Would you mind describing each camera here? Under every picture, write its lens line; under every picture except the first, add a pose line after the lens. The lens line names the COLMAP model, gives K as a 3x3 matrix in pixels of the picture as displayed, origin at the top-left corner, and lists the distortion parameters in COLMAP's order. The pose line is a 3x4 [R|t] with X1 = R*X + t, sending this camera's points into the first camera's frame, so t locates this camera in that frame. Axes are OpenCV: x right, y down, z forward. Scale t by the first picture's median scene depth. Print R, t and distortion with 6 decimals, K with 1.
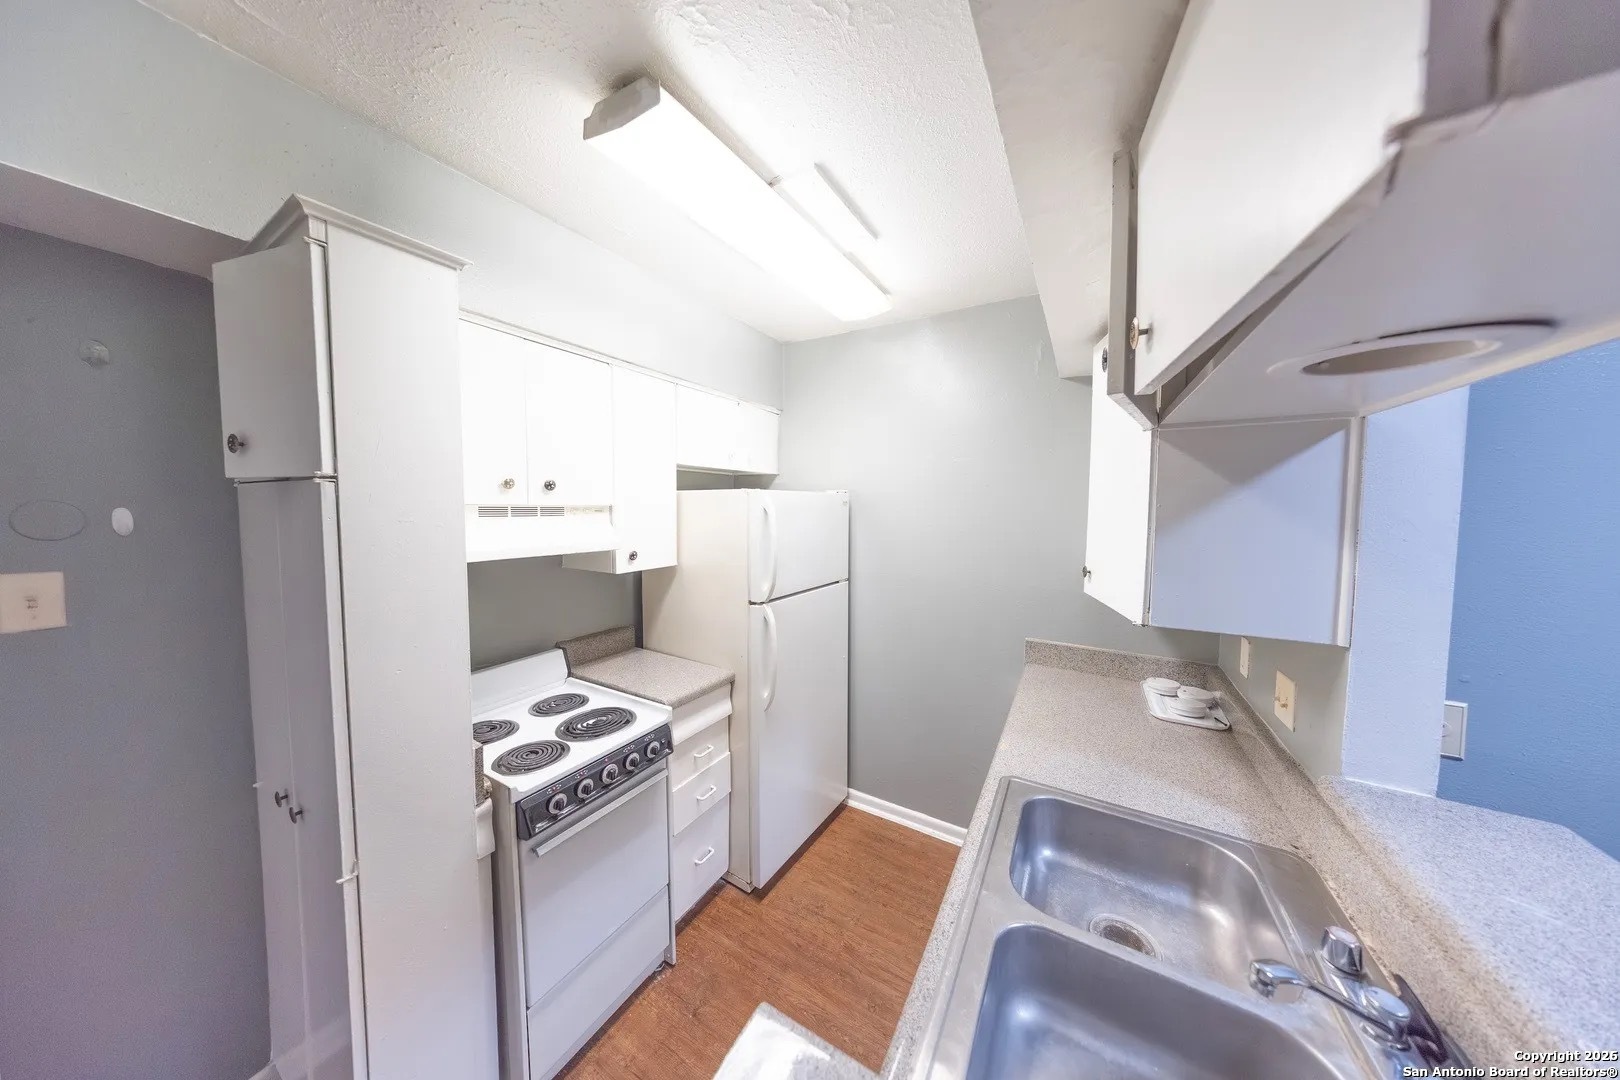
lens RADIAL K [[470.2, 0, 812.8], [0, 470.2, 533.5], [0, 0, 1]] dist [-0.005006, 0.000014]
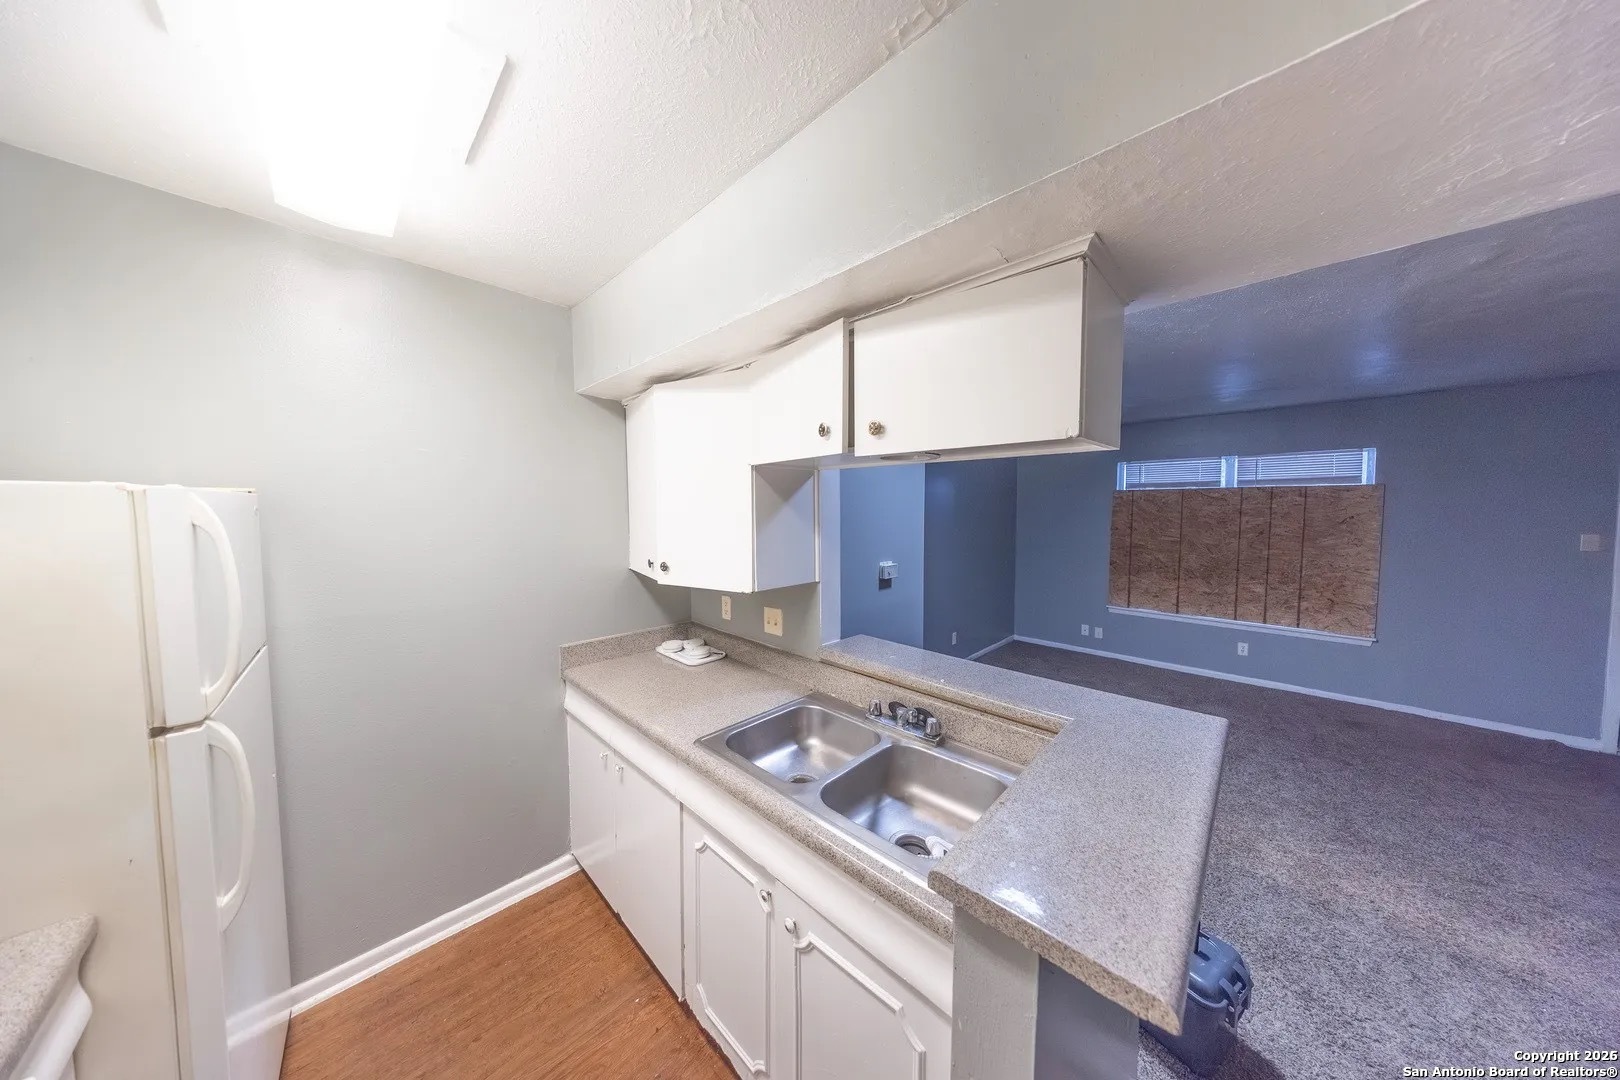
lens RADIAL K [[470.2, 0, 804.9], [0, 470.2, 534.1], [0, 0, 1]] dist [-0.005006, 0.000014]
pose [[0.243814, -0.062170, 0.967827, -0.378282], [0.062580, 0.996872, 0.048271, -0.030753], [-0.967801, 0.048798, 0.246942, 0.238413]]
